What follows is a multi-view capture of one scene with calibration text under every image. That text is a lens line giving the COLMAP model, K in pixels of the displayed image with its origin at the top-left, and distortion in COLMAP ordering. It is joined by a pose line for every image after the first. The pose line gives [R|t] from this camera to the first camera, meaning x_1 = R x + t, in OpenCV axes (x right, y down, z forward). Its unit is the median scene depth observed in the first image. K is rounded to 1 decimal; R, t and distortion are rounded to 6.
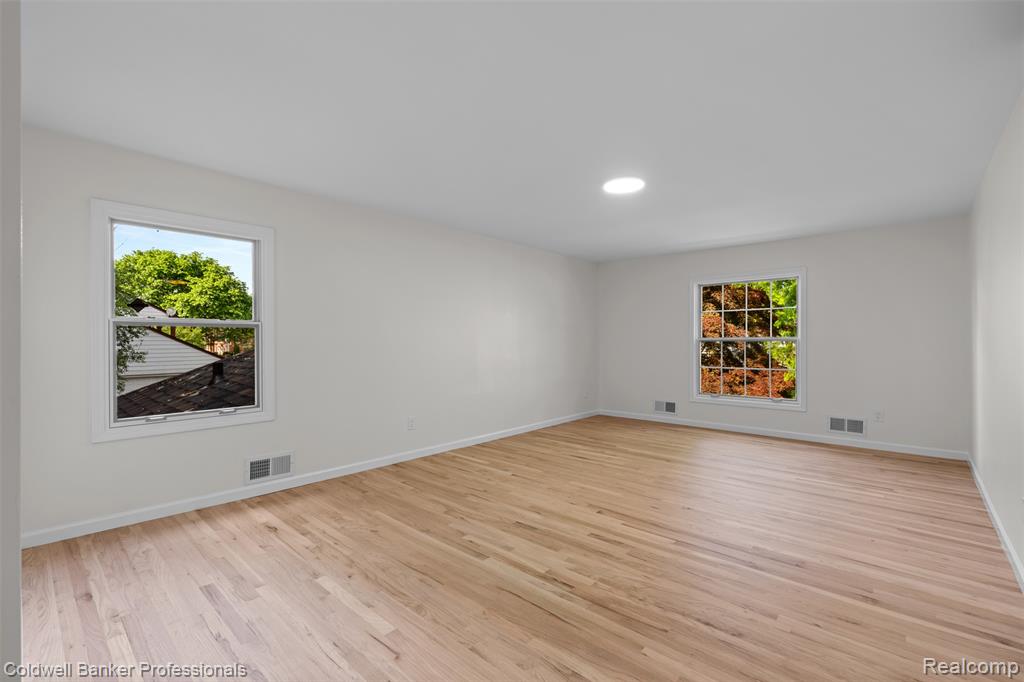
lens RADIAL K [[448.7, 0, 512.0], [0, 448.7, 341.0], [0, 0, 1]] dist [-0.001471, 0.000102]
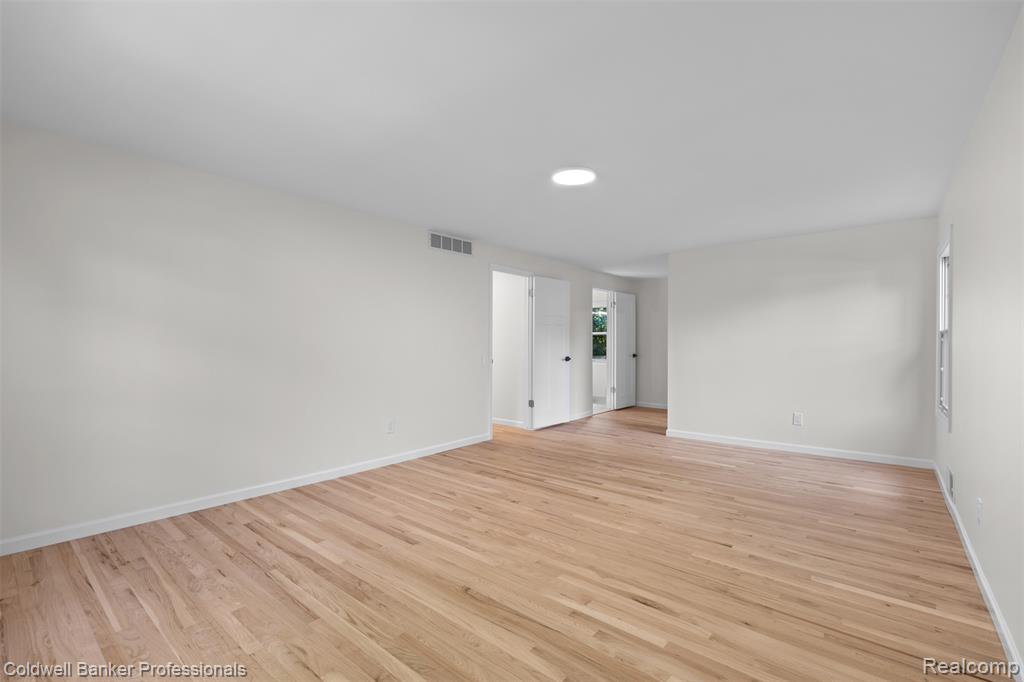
lens RADIAL K [[448.7, 0, 512.0], [0, 448.7, 341.0], [0, 0, 1]] dist [-0.001471, 0.000102]
pose [[-0.999238, -0.003109, -0.038895, 0.432263], [-0.002816, 0.999967, -0.007584, -0.001185], [0.038918, -0.007468, -0.999215, 2.029453]]
